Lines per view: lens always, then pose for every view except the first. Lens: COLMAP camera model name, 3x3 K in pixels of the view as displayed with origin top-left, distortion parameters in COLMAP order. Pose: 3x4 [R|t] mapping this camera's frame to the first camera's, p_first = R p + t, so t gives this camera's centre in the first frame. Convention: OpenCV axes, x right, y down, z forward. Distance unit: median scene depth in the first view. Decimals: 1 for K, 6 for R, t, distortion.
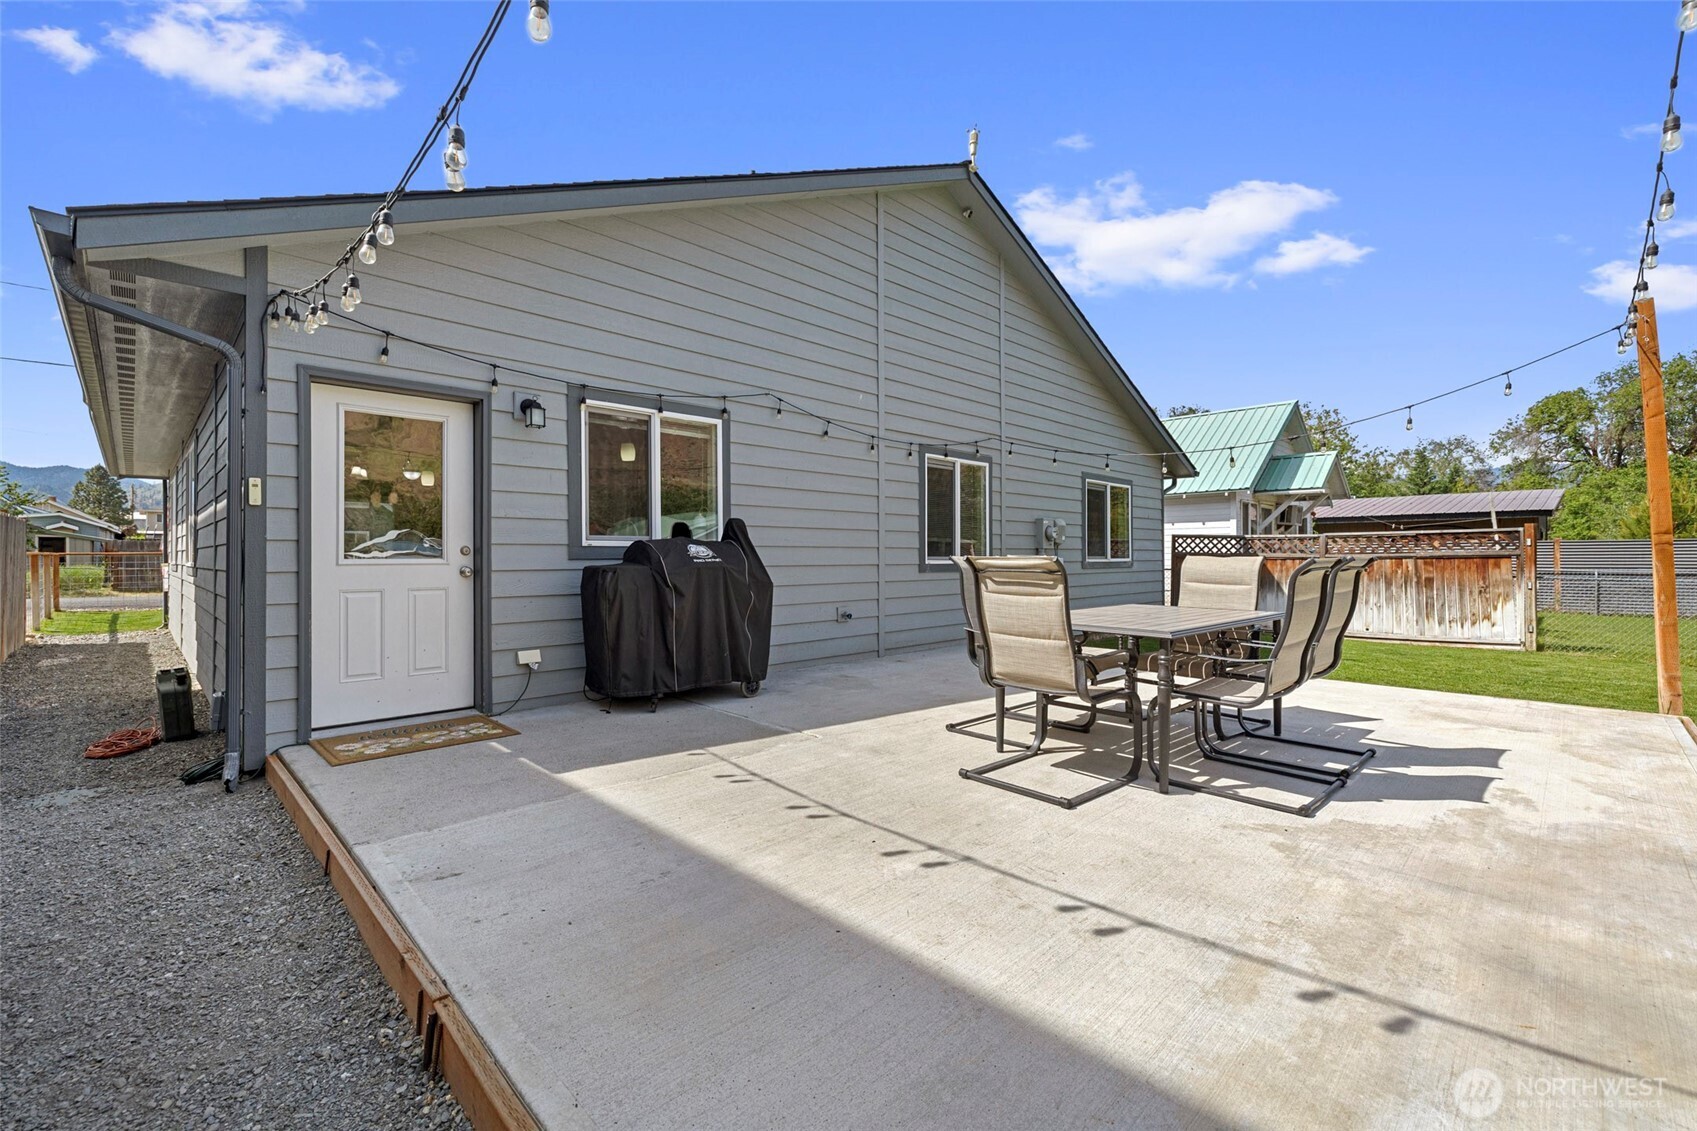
lens RADIAL K [[718.7, 0, 854.1], [0, 718.7, 555.0], [0, 0, 1]] dist [0.000042, -0.000175]
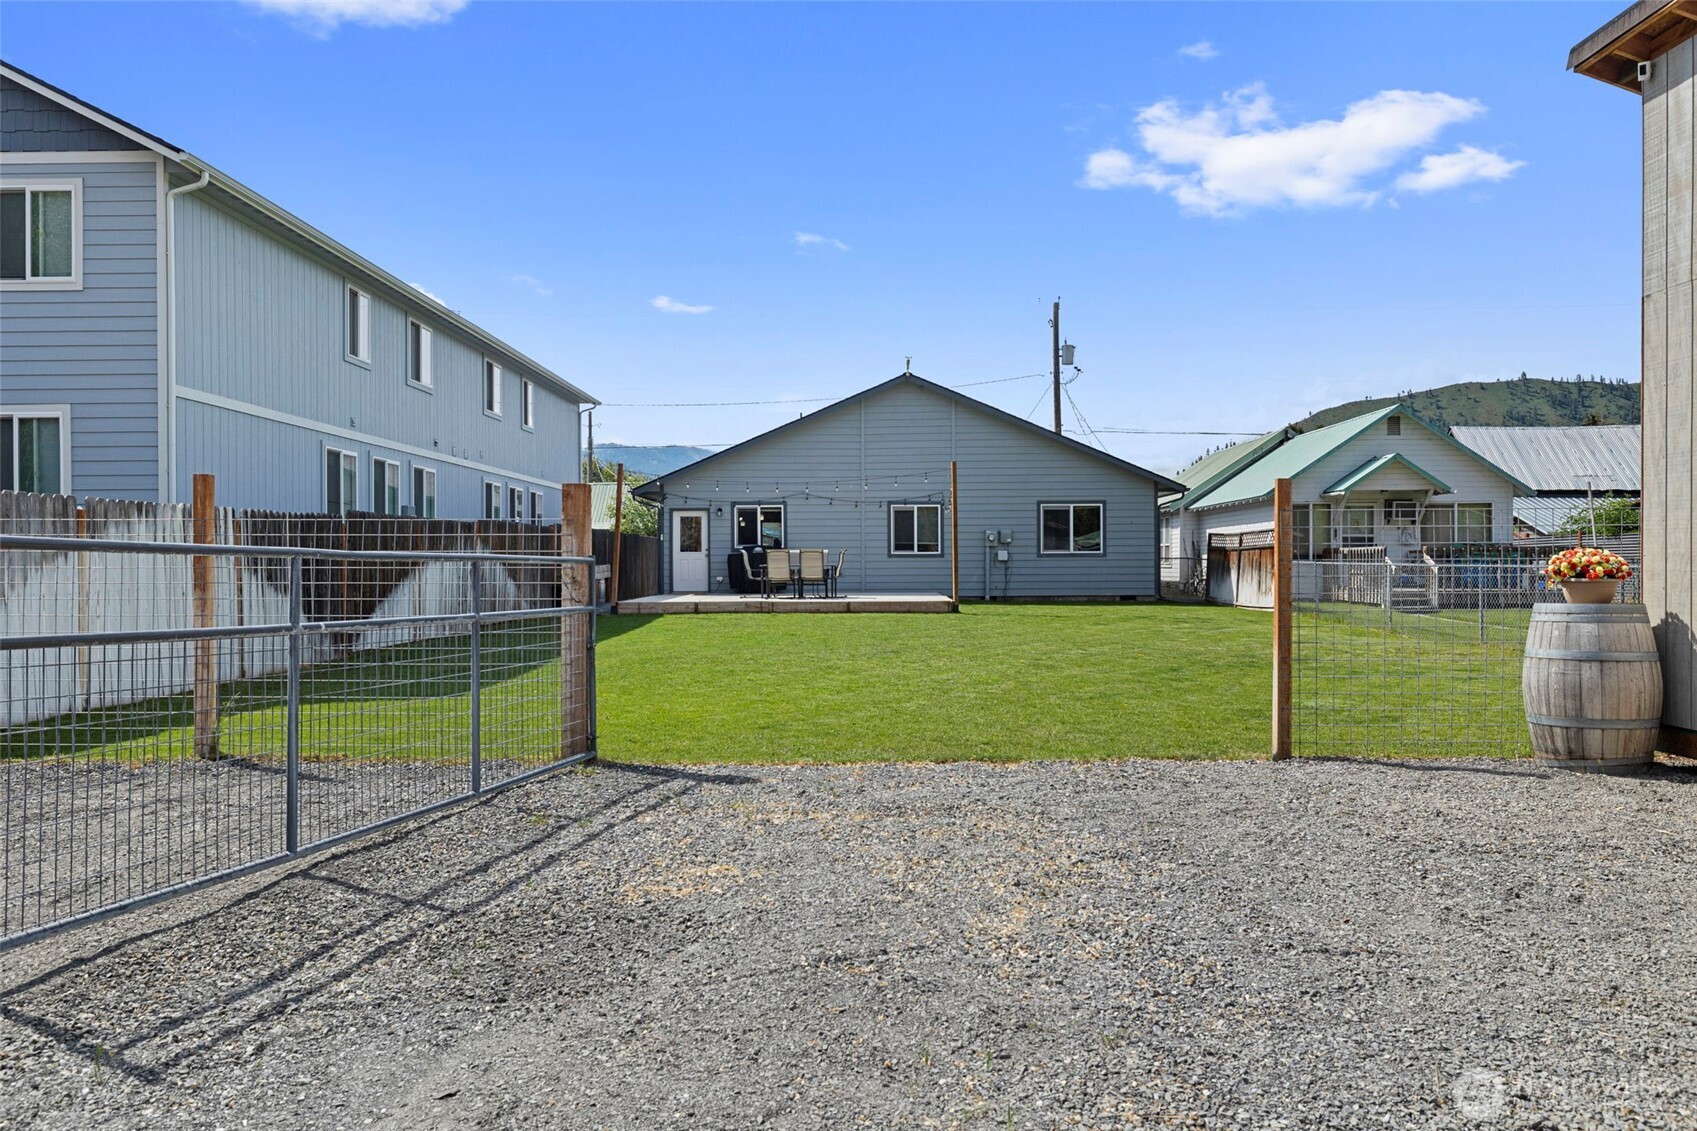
lens RADIAL K [[1183.8, 0, 848.8], [0, 1183.8, 578.3], [0, 0, 1]] dist [-0.020033, 0.012087]
pose [[0.698828, 0.008494, -0.715239, 4.035511], [0.004533, 0.999857, 0.016302, 0.042145], [0.715275, -0.014634, 0.698690, -2.563227]]
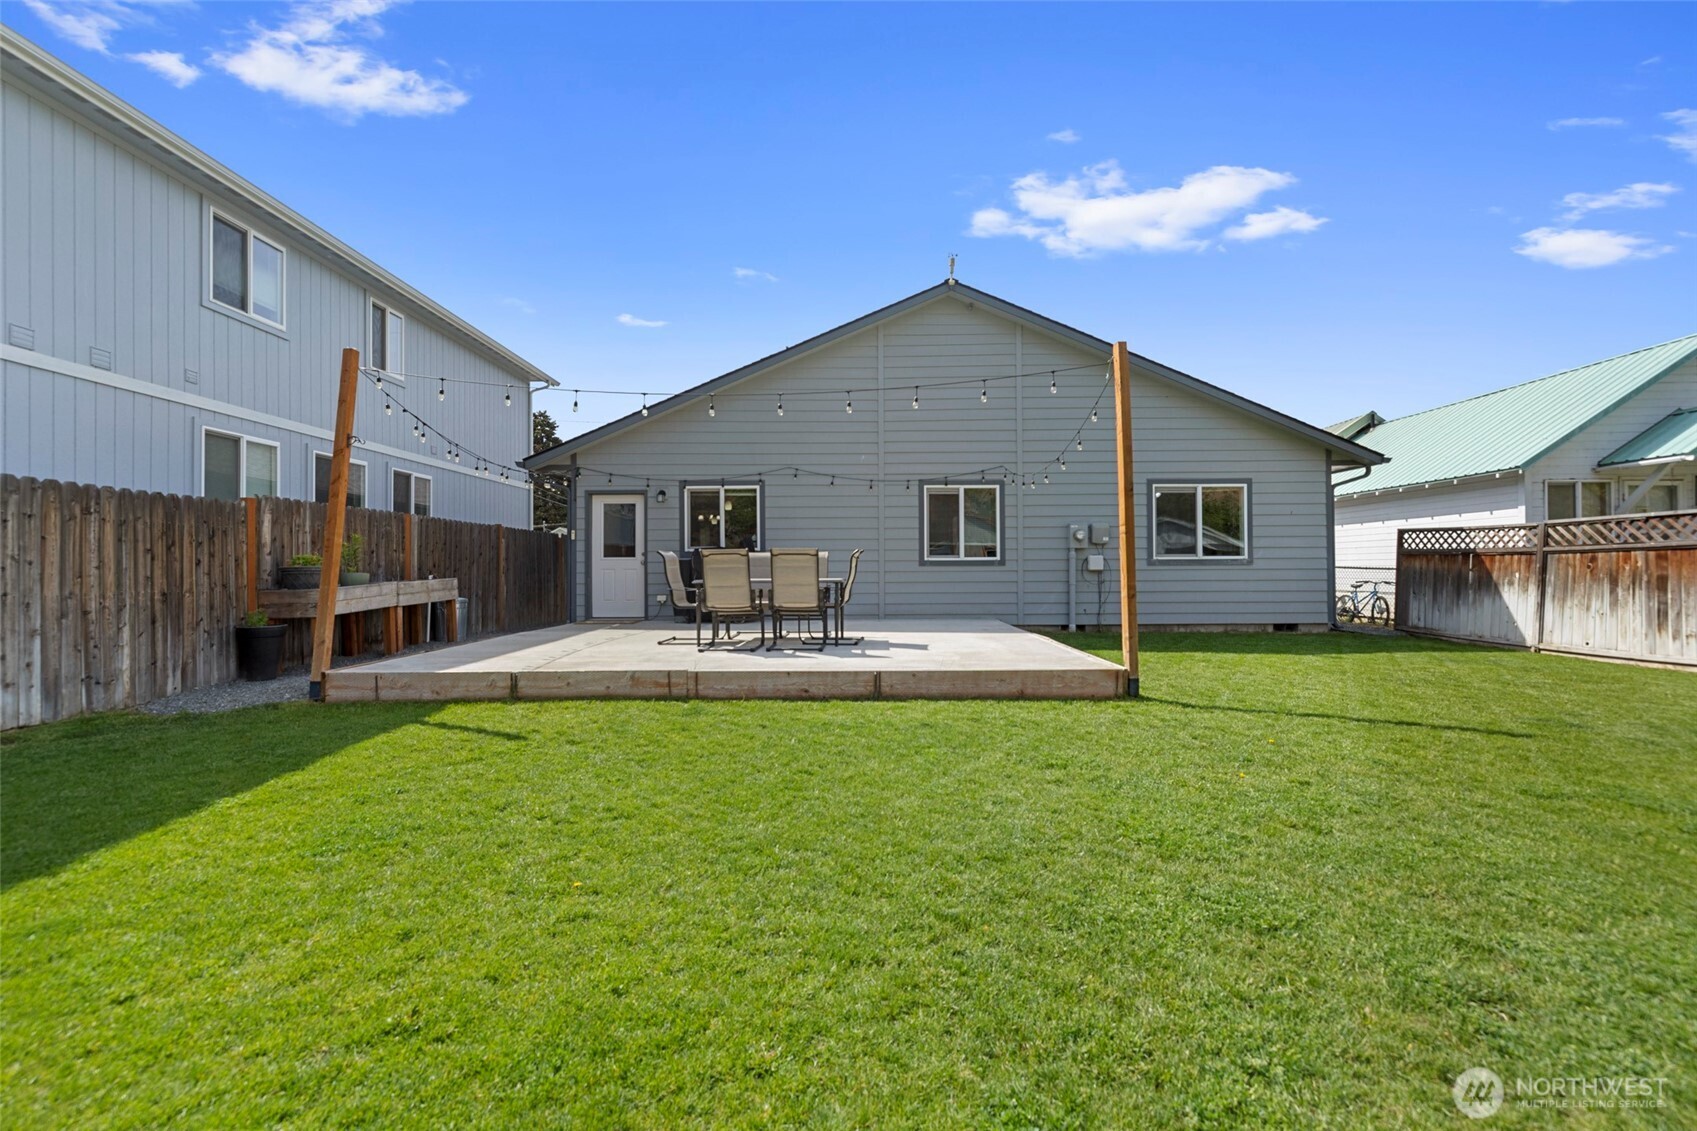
lens RADIAL K [[718.7, 0, 847.2], [0, 718.7, 563.7], [0, 0, 1]] dist [0.000042, -0.000175]
pose [[0.705309, -0.008061, -0.708854, 1.561193], [0.004989, 0.999967, -0.006408, 0.042206], [0.708882, 0.000983, 0.705326, -0.229772]]
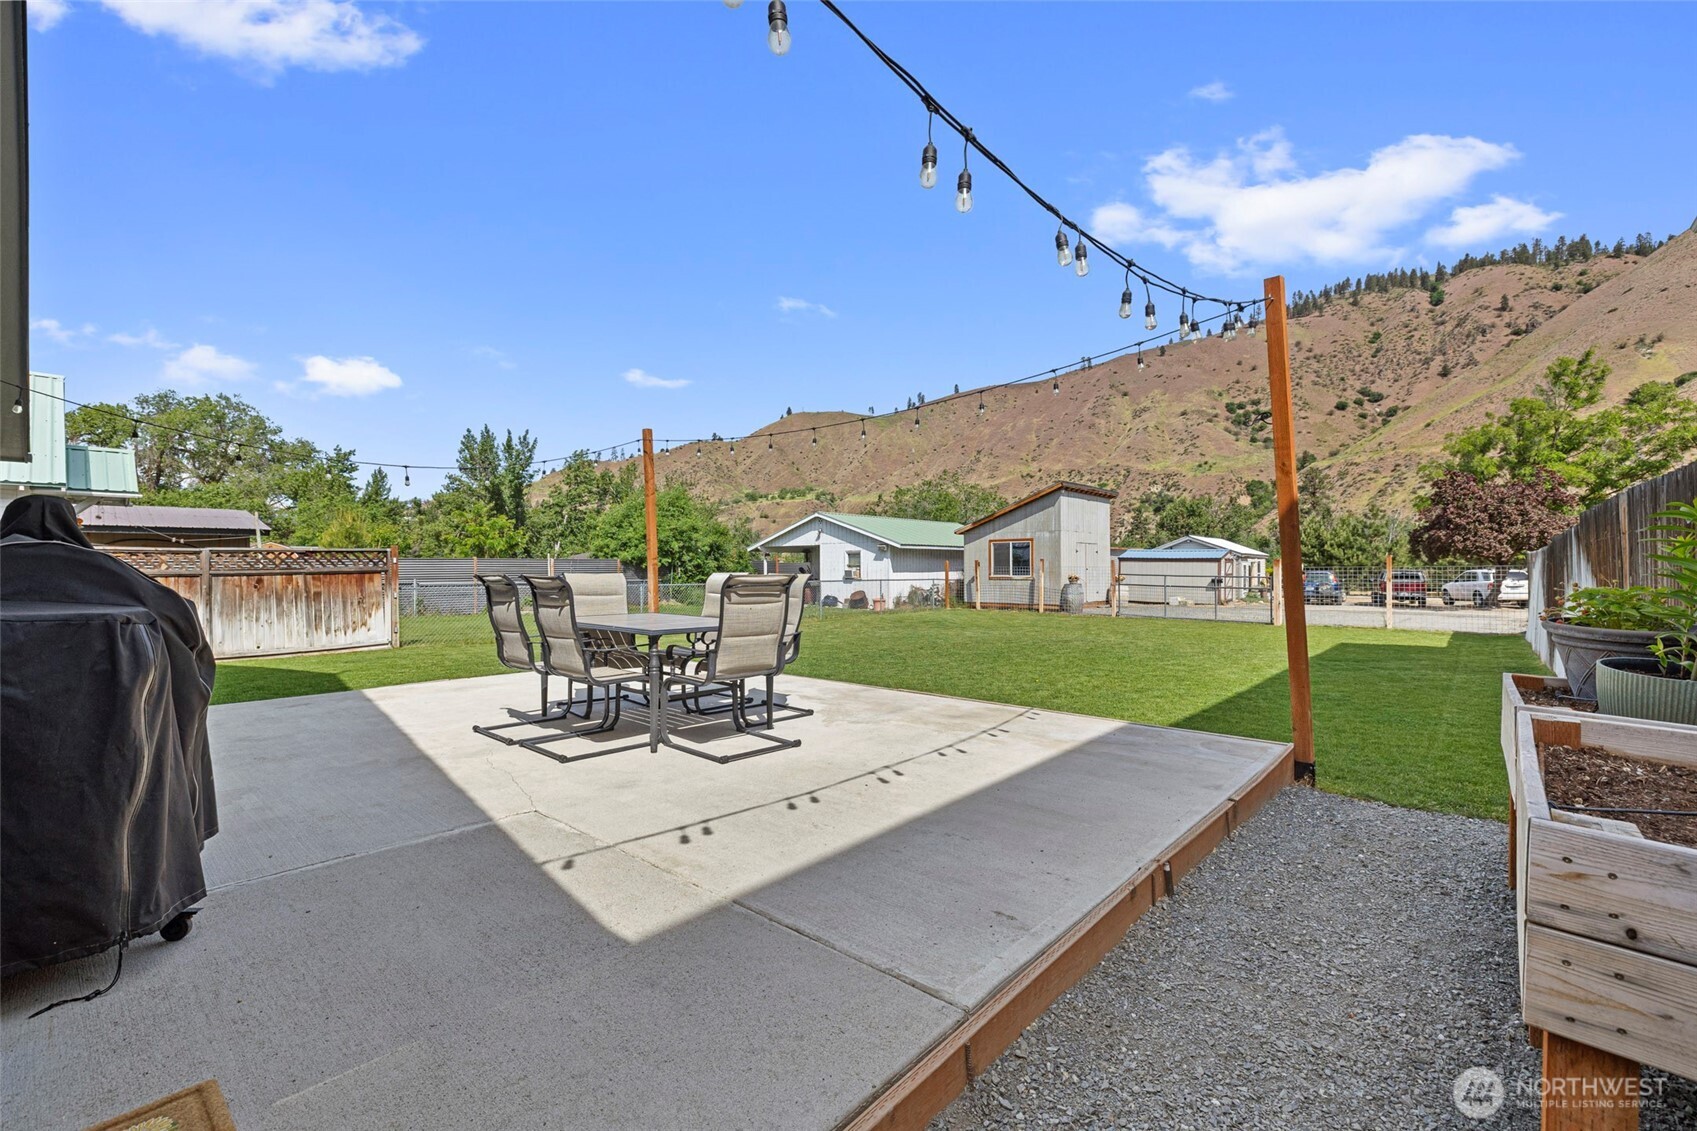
lens RADIAL K [[718.7, 0, 840.1], [0, 718.7, 560.9], [0, 0, 1]] dist [0.000042, -0.000175]
pose [[-0.049482, 0.010277, 0.998722, -0.680727], [0.001783, 0.999946, -0.010201, -0.005614], [-0.998773, 0.001276, -0.049498, 0.569837]]
